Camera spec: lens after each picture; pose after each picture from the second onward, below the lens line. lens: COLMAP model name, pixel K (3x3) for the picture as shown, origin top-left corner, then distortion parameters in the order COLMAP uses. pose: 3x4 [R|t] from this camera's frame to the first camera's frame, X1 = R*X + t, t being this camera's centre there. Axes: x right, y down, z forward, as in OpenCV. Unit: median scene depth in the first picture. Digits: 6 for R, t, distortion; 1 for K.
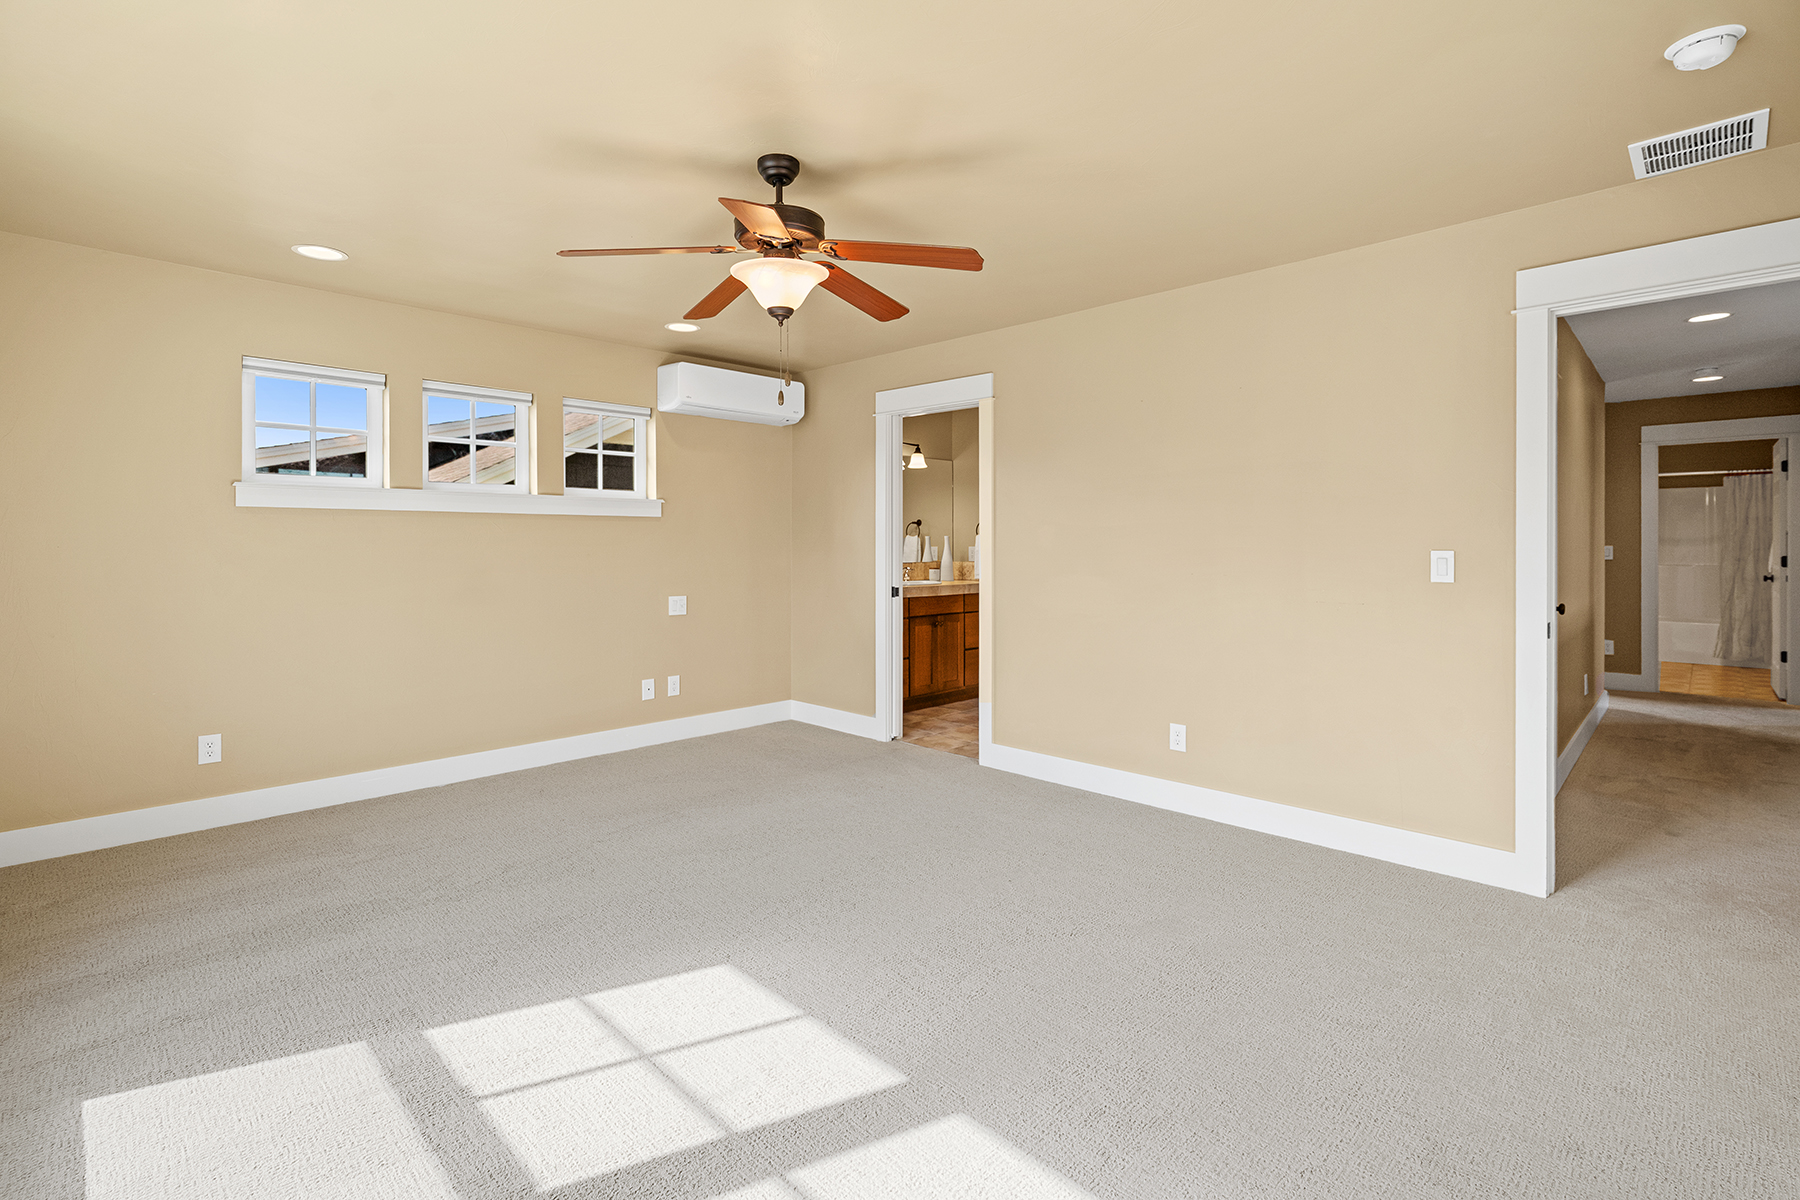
lens RADIAL K [[828.7, 0, 901.7], [0, 828.7, 554.5], [0, 0, 1]] dist [-0.003335, -0.000899]
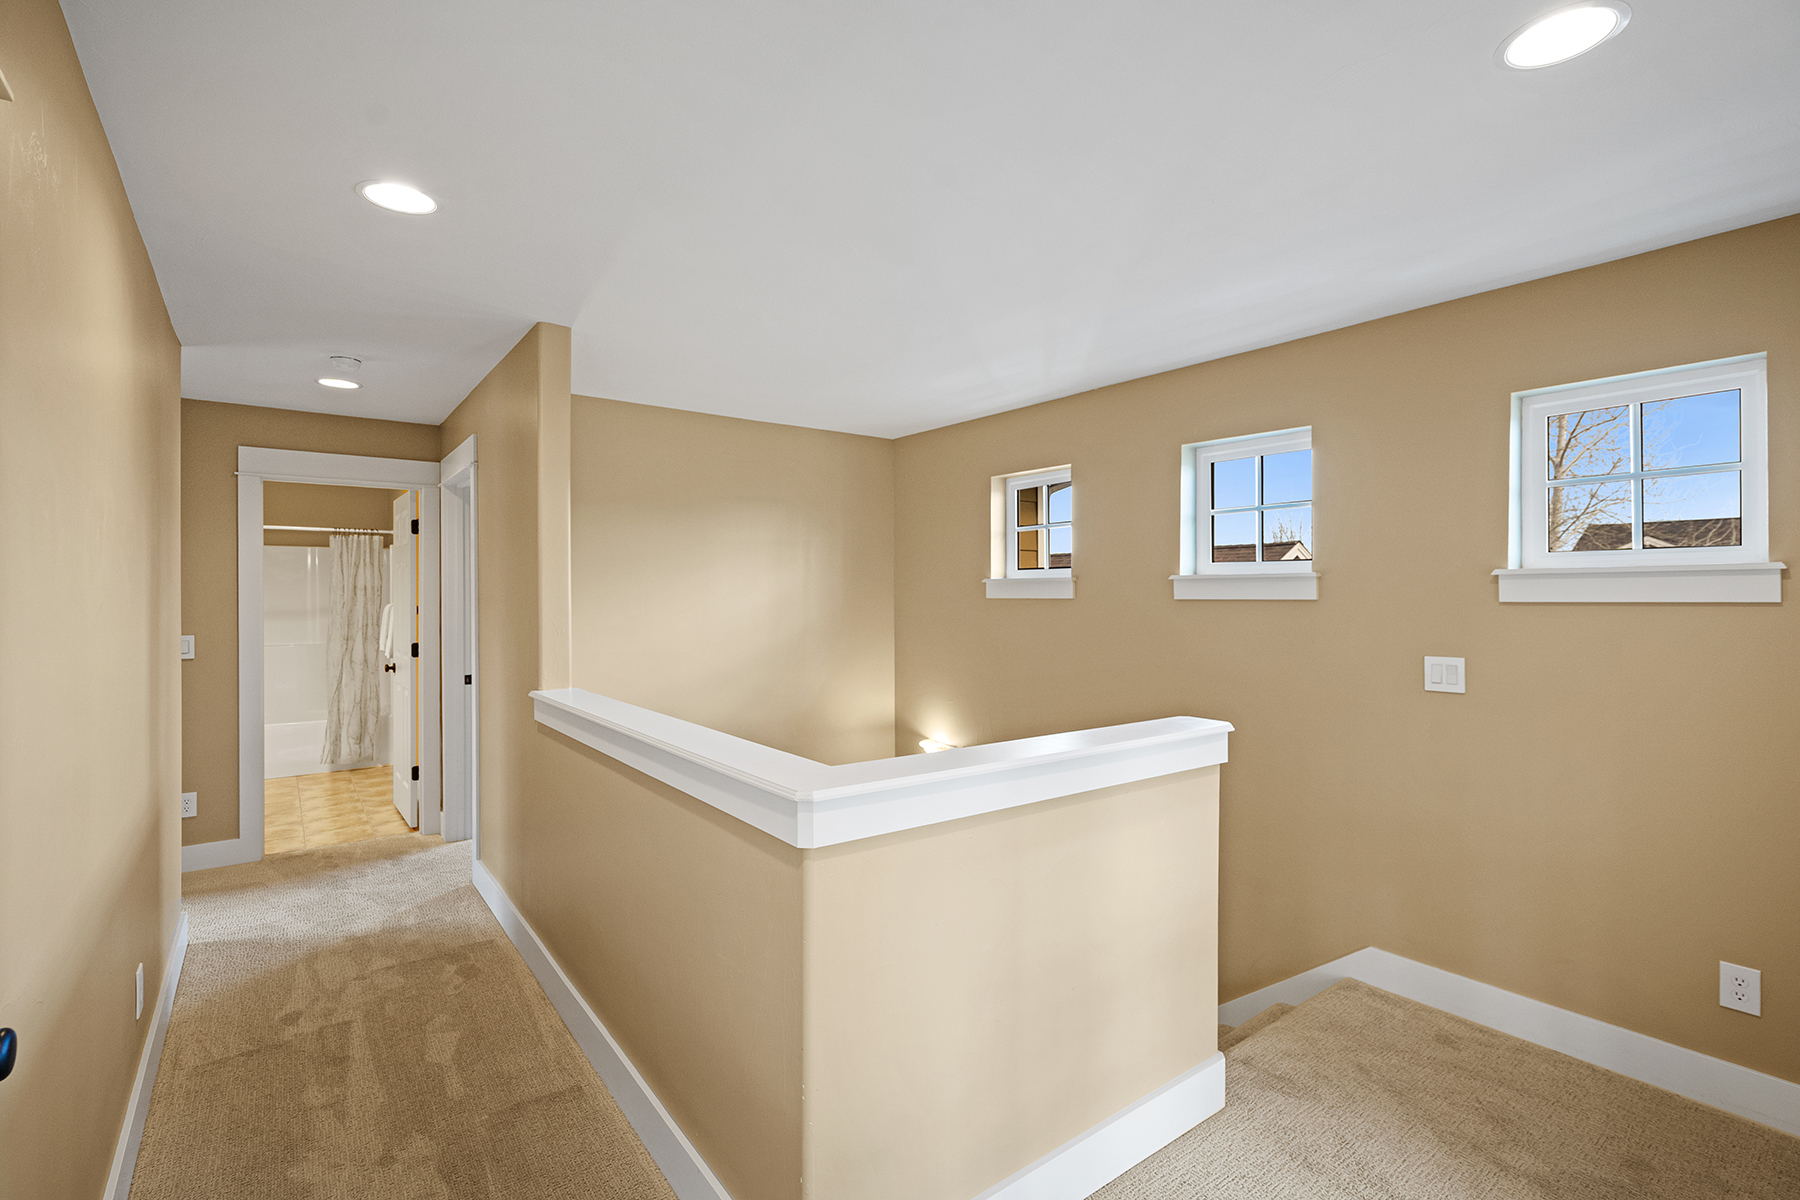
lens RADIAL K [[831.5, 0, 894.6], [0, 831.5, 584.1], [0, 0, 1]] dist [-0.002959, -0.000975]
pose [[0.154188, 0.011544, 0.987974, 0.292157], [0.014967, 0.999790, -0.014018, -0.028033], [-0.987928, 0.016948, 0.153982, 0.343654]]
